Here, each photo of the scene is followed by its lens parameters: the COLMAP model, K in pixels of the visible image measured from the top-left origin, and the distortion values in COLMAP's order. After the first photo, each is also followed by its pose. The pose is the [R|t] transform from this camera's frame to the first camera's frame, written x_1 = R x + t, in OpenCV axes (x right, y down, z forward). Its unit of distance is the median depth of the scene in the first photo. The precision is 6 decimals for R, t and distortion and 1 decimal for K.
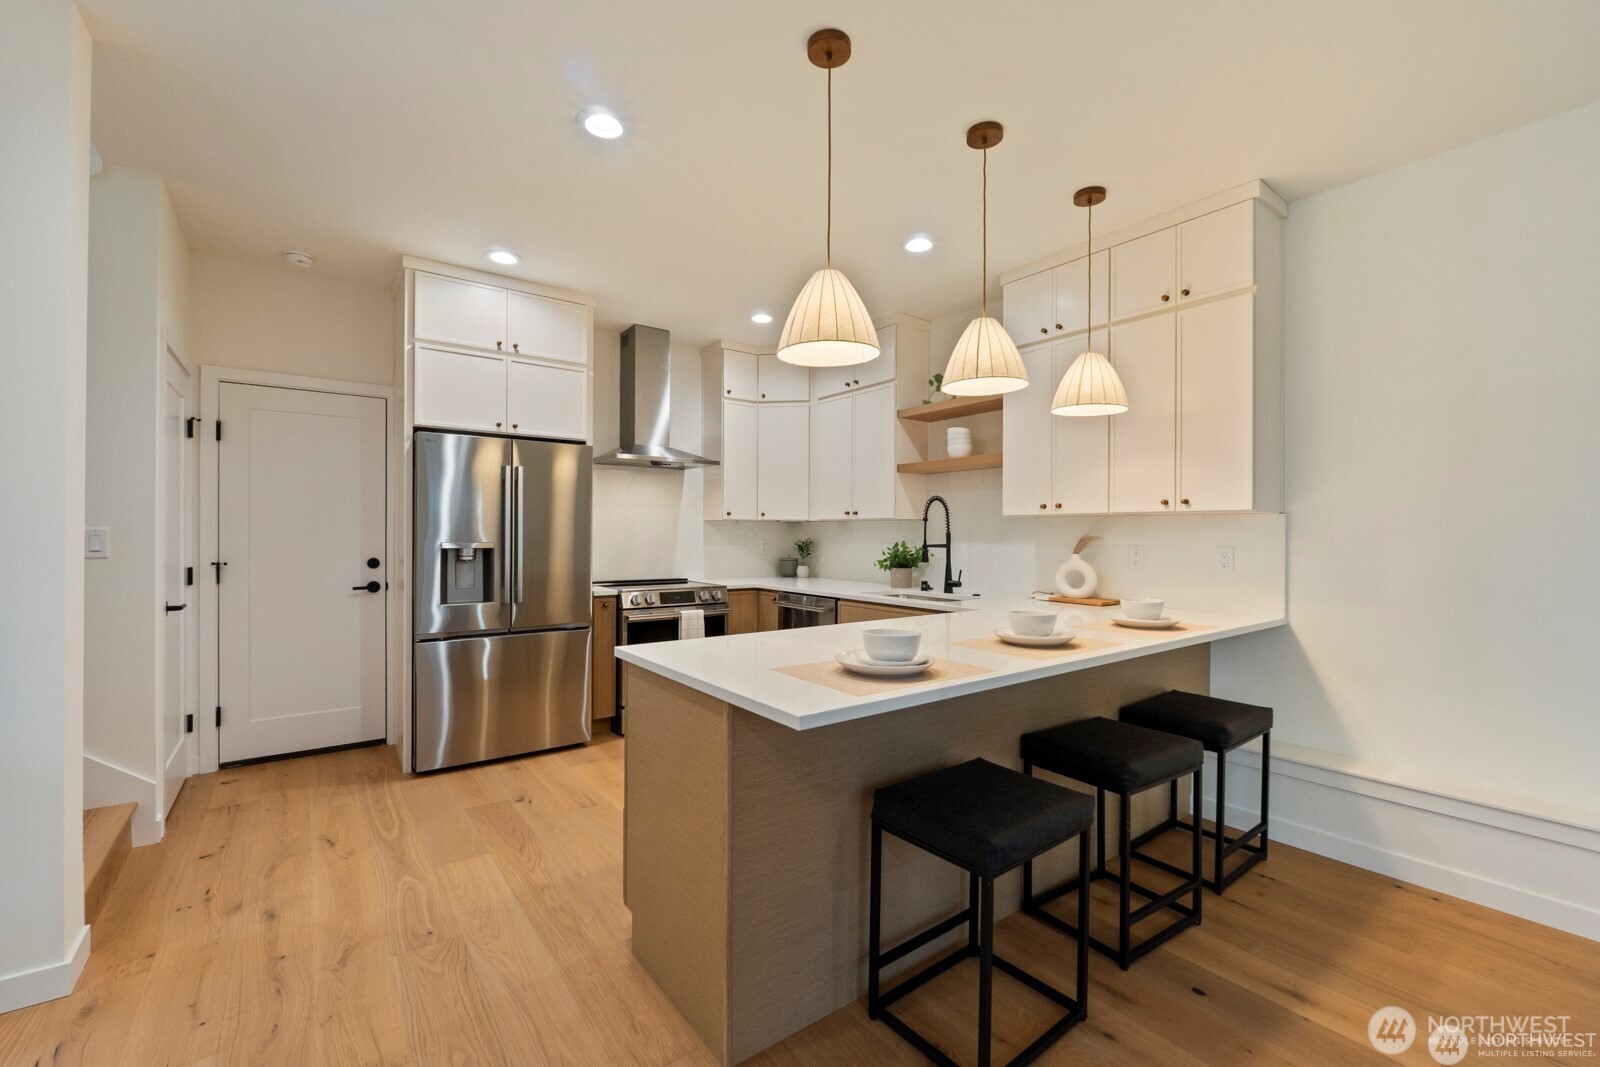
lens RADIAL K [[668.7, 0, 800.0], [0, 668.7, 533.5], [0, 0, 1]] dist [0.000816, -0.000005]
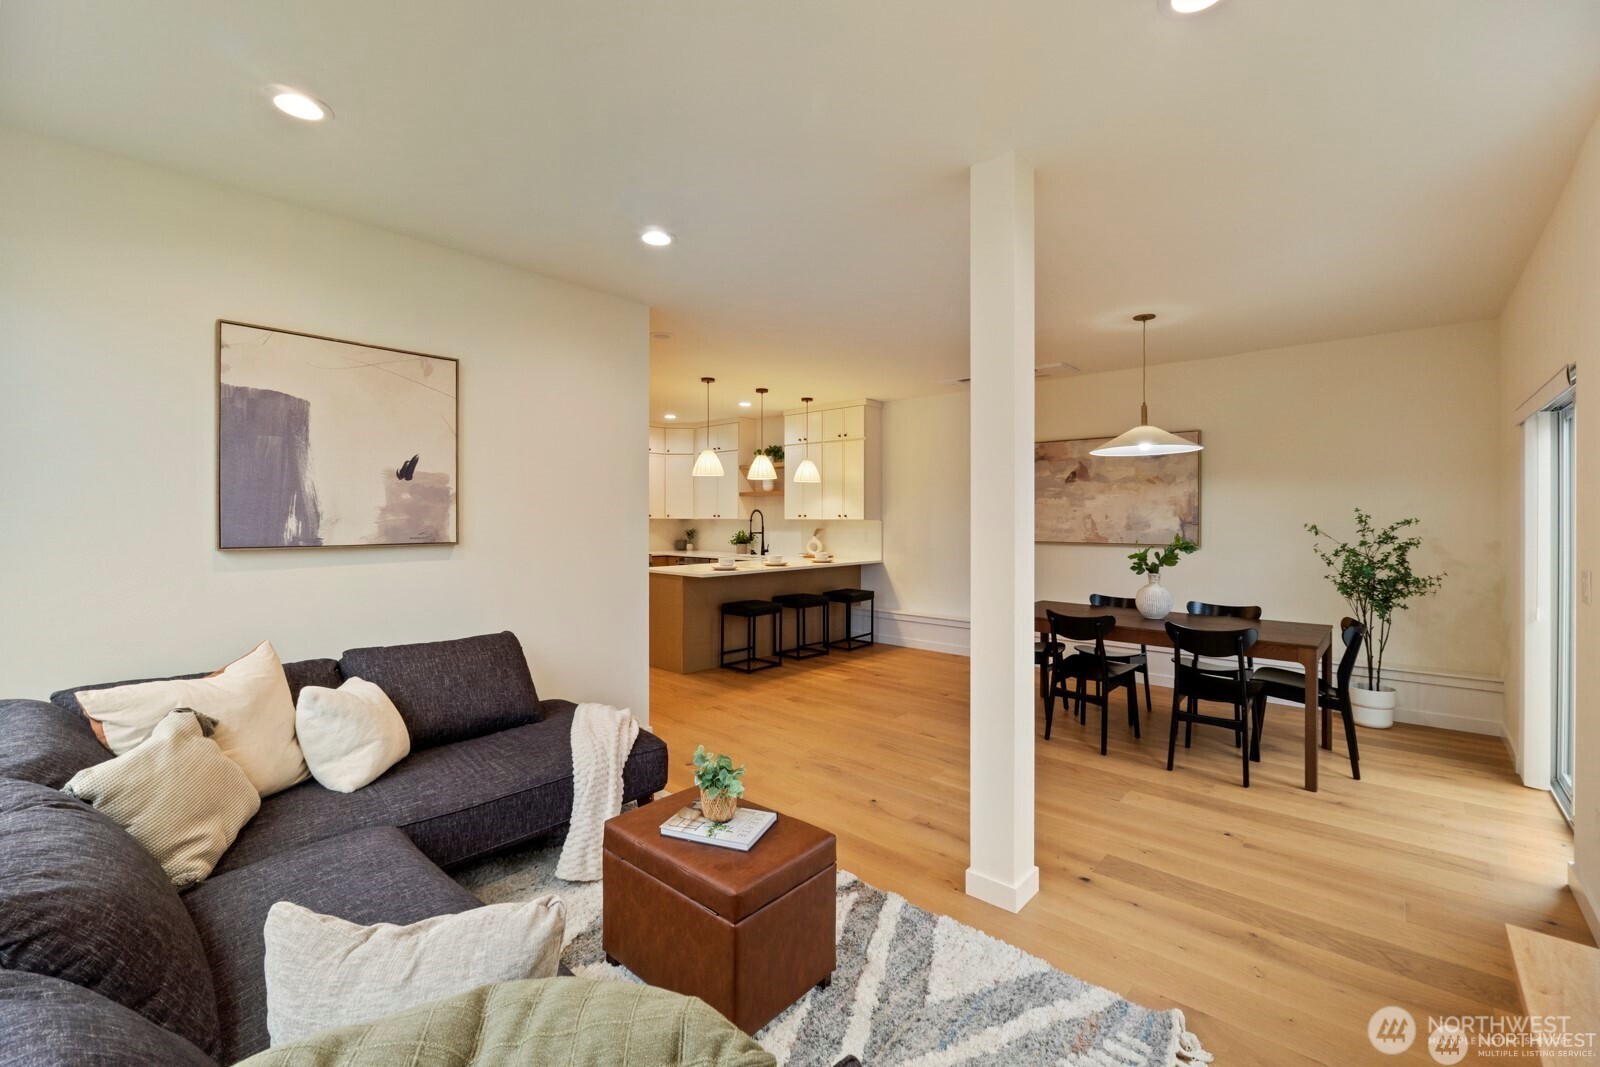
lens RADIAL K [[678.1, 0, 814.2], [0, 678.1, 518.1], [0, 0, 1]] dist [-0.000455, -0.000020]
pose [[0.976872, -0.002559, 0.213808, -0.079379], [0.002003, 0.999994, 0.002816, -0.035148], [-0.213814, -0.002323, 0.976872, -1.168173]]
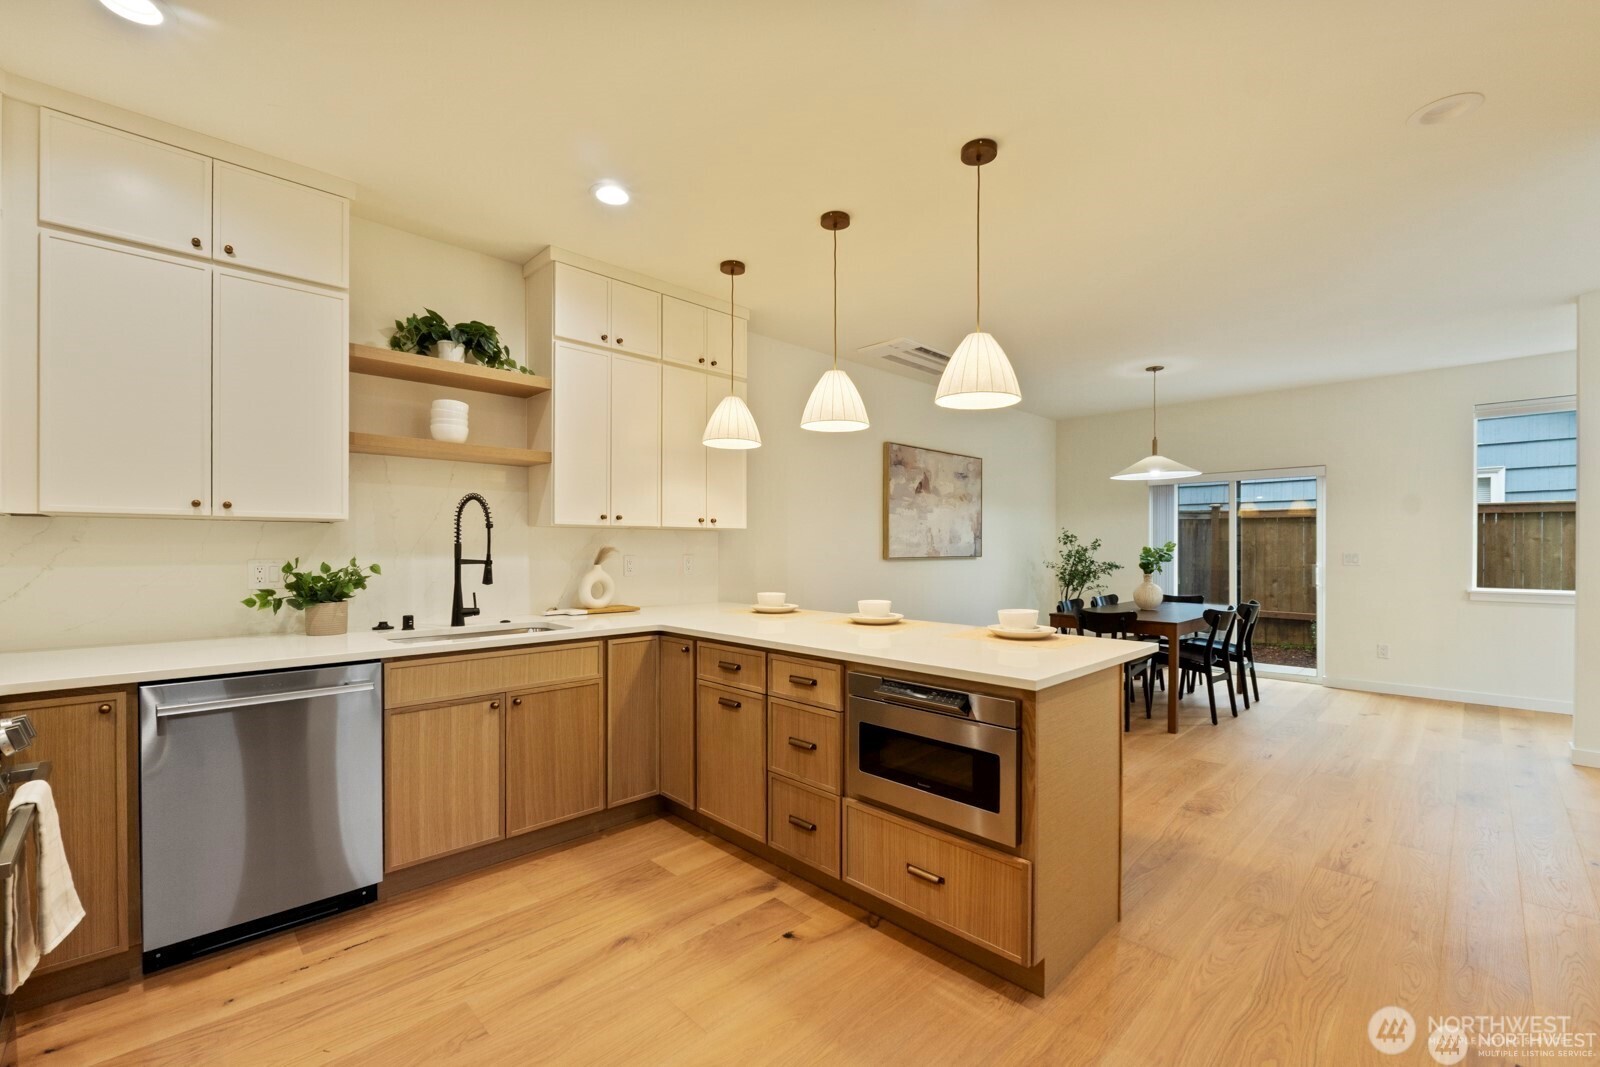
lens RADIAL K [[670.6, 0, 800.3], [0, 670.6, 549.1], [0, 0, 1]] dist [-0.000602, -0.000044]
pose [[-0.136626, -0.007961, 0.990591, -0.584798], [-0.000514, 0.999968, 0.007965, -0.001305], [-0.990623, 0.000580, -0.136626, 0.763390]]
